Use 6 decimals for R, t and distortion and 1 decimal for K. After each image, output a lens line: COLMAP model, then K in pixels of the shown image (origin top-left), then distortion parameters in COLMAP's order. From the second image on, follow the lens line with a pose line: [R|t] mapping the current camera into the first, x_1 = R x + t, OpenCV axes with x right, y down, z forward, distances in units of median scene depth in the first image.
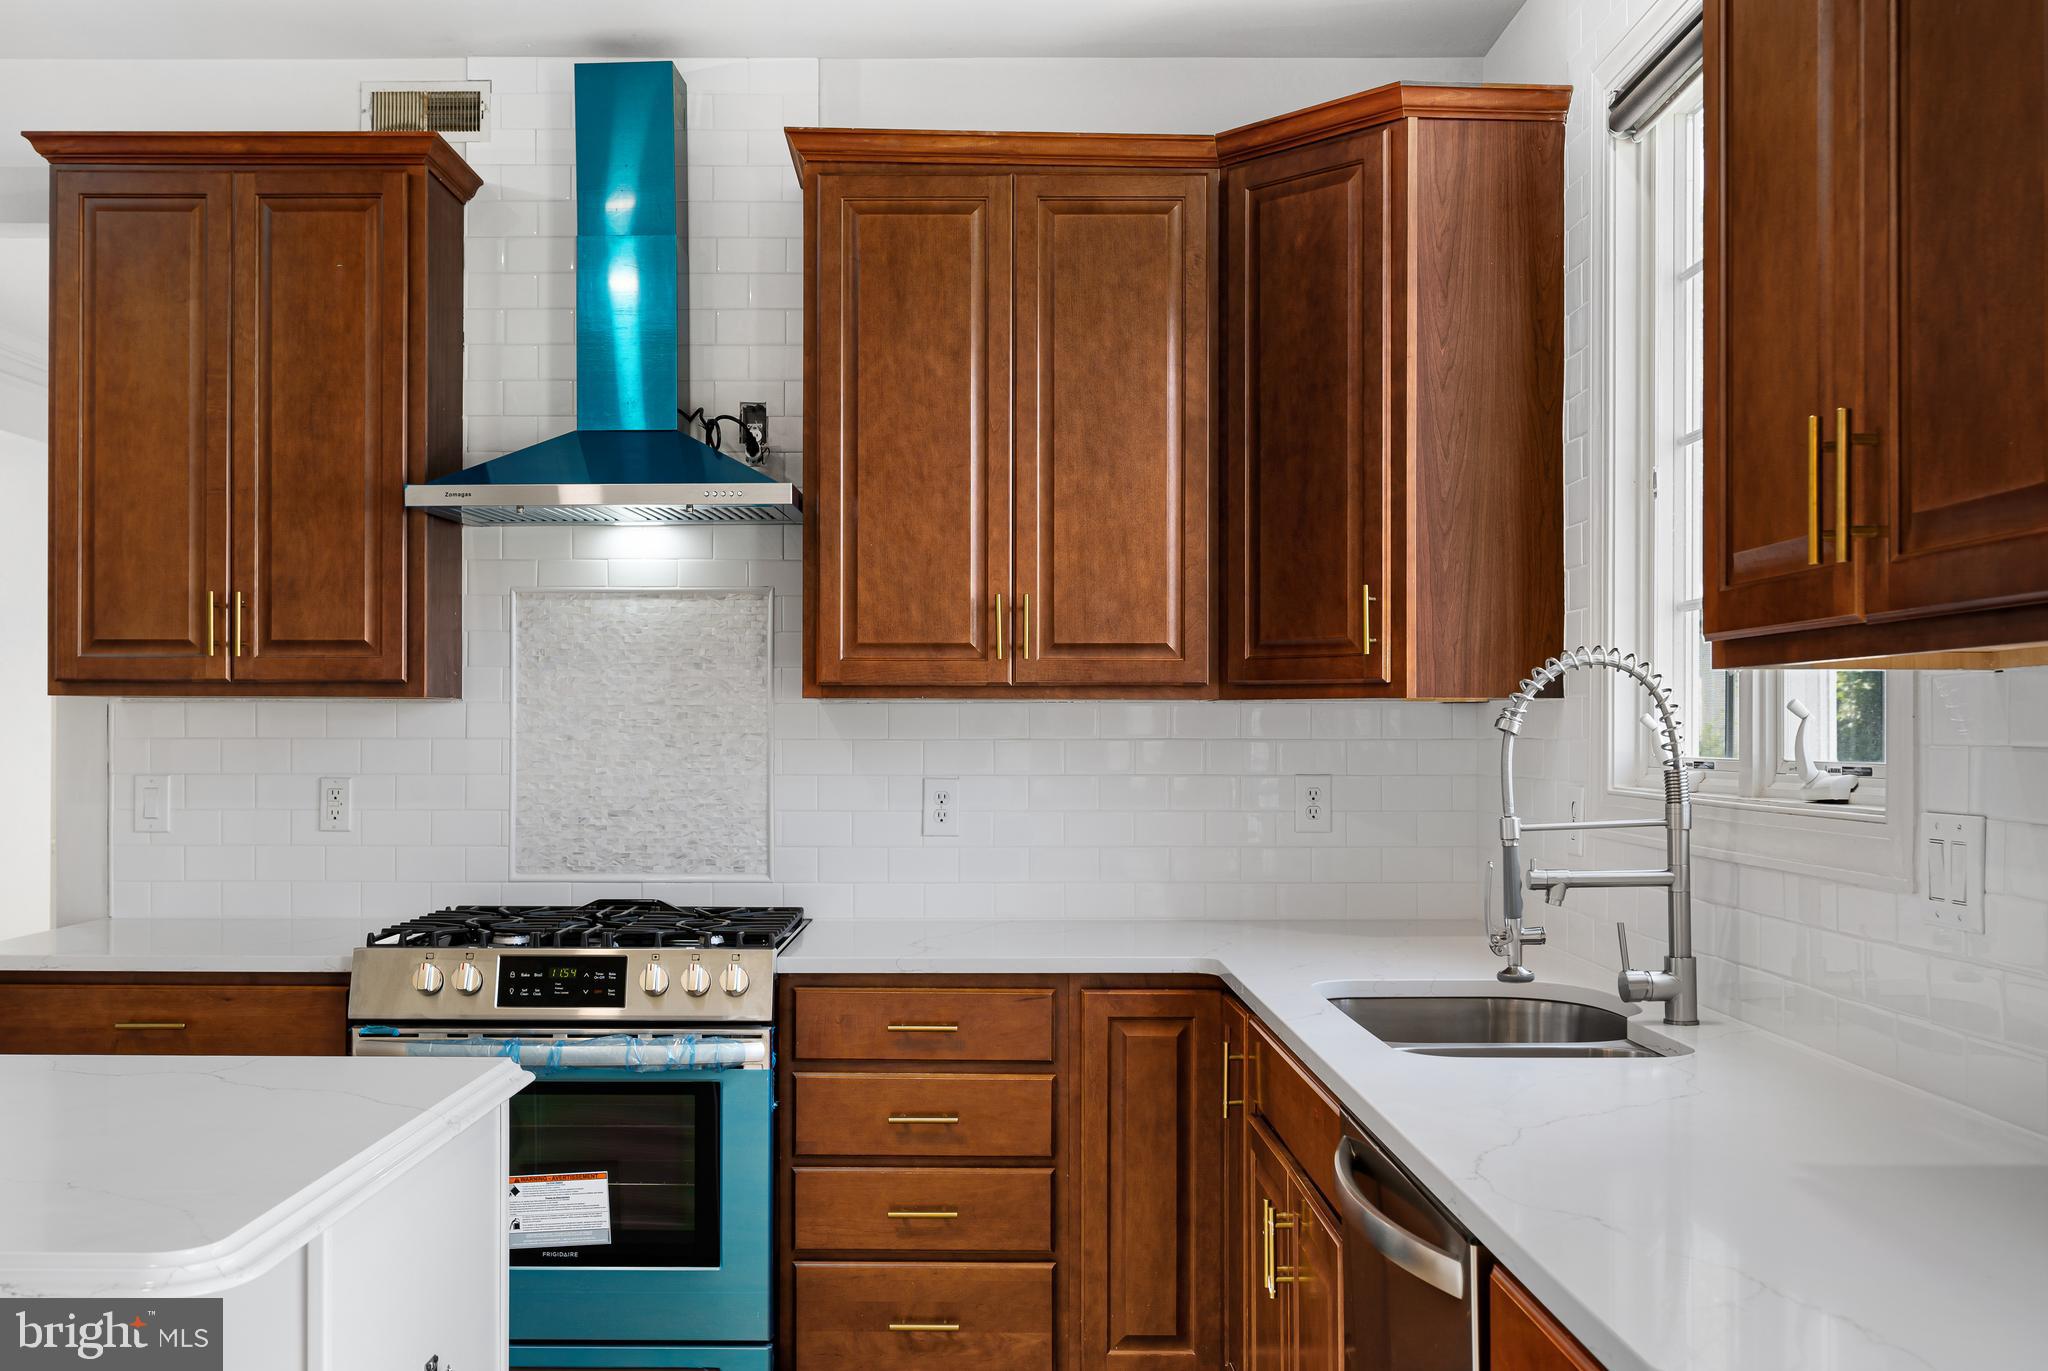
lens RADIAL K [[1909.9, 0, 1016.4], [0, 1909.9, 707.2], [0, 0, 1]] dist [-0.005590, 0.000000]
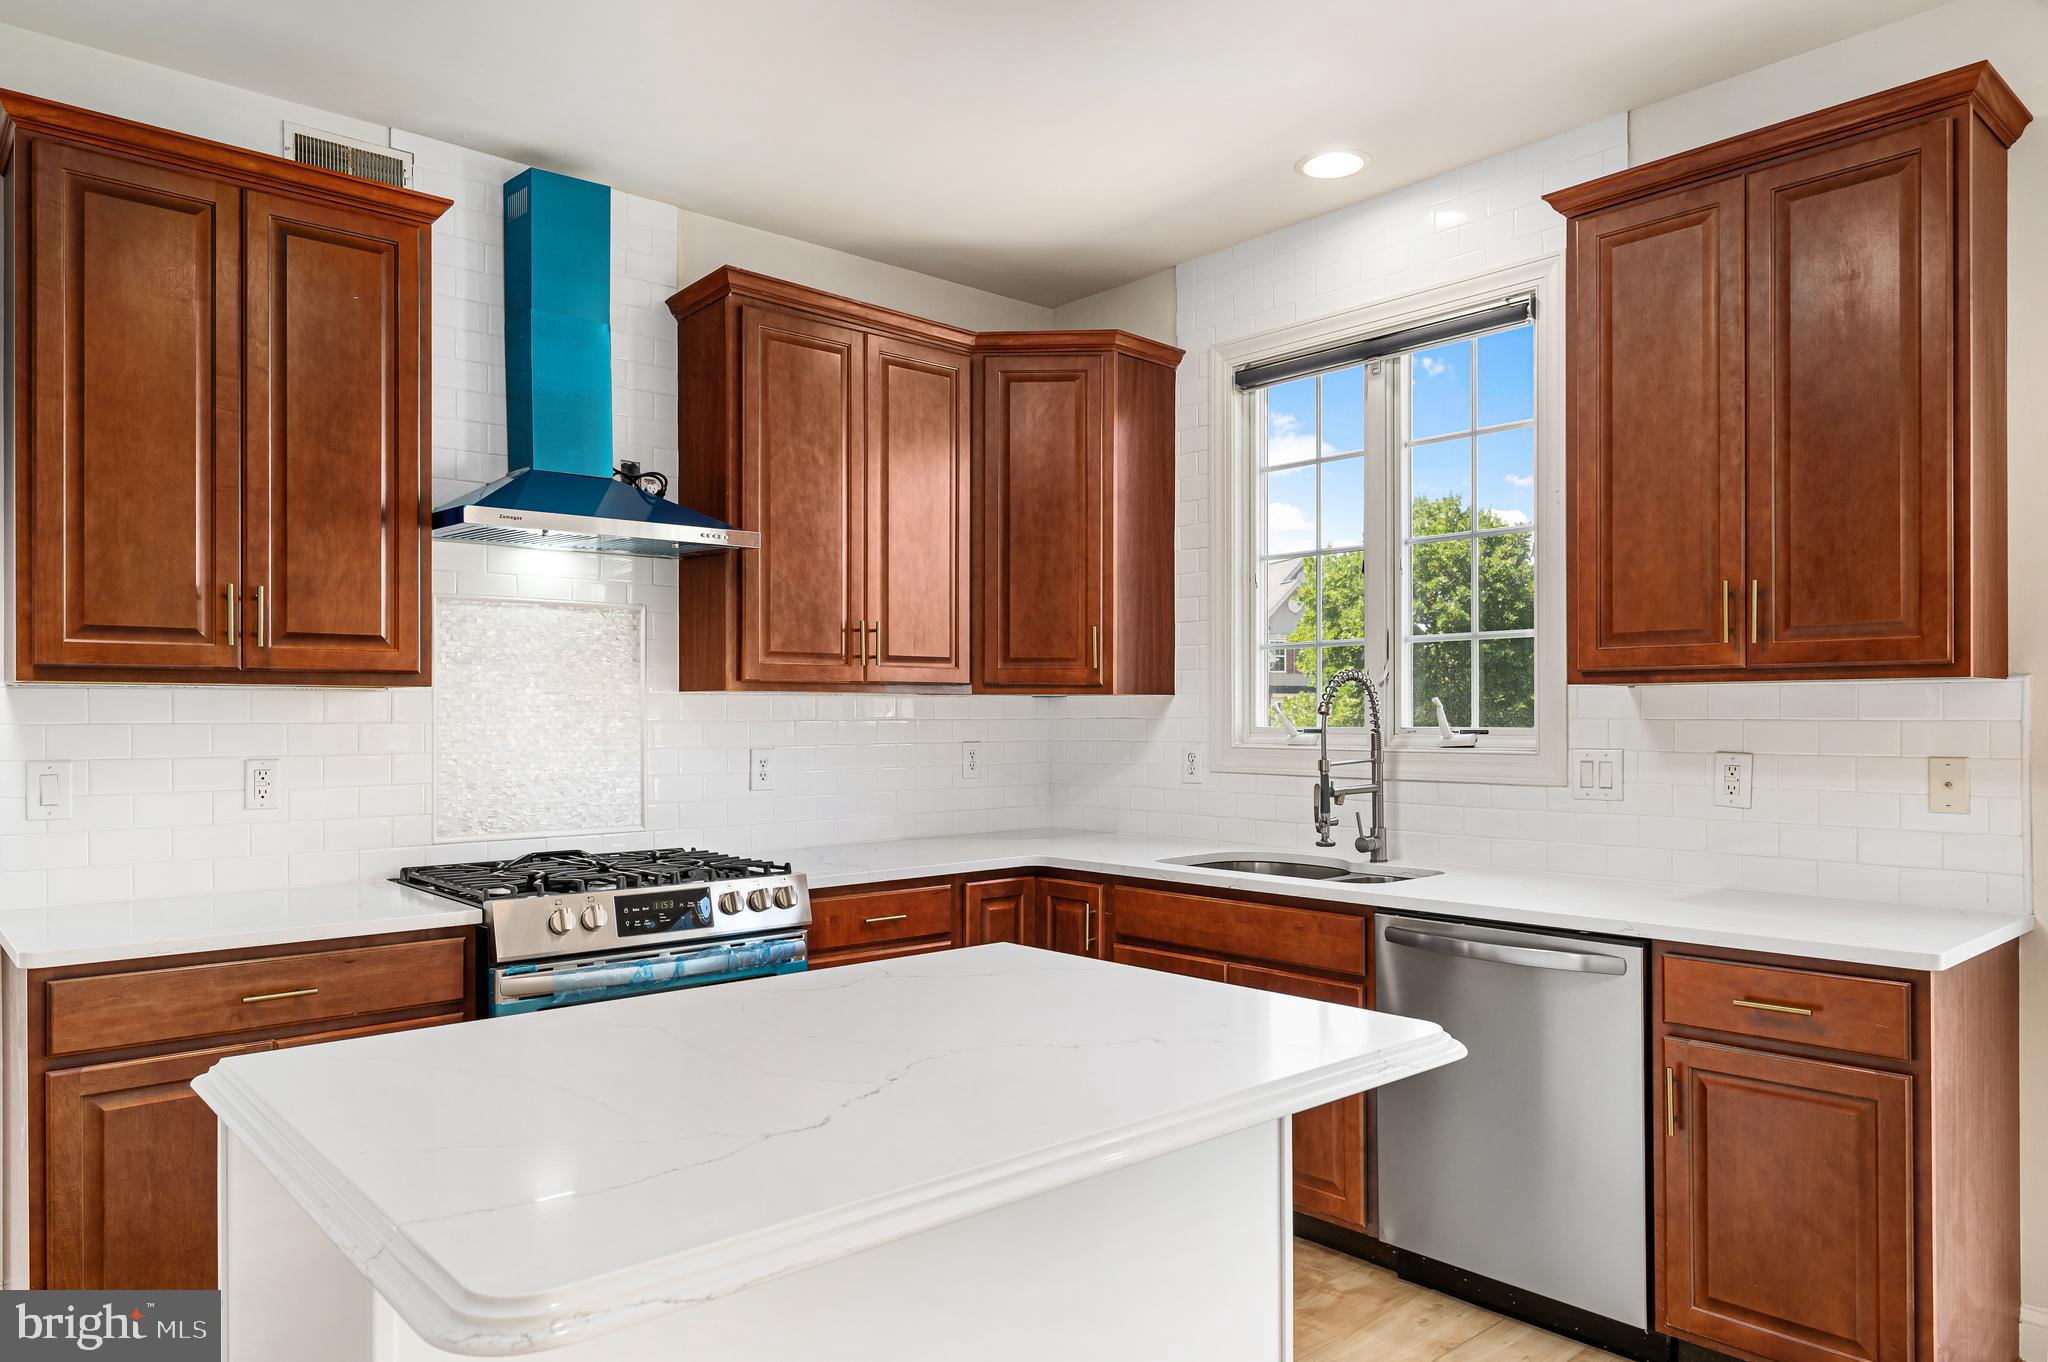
lens RADIAL K [[1323.1, 0, 1075.3], [0, 1323.1, 704.4], [0, 0, 1]] dist [-0.002881, 0.000535]
pose [[0.734963, 0.002136, 0.678104, -0.569126], [-0.005706, 0.999979, 0.003034, 0.000846], [-0.678084, -0.006099, 0.734960, 0.147849]]
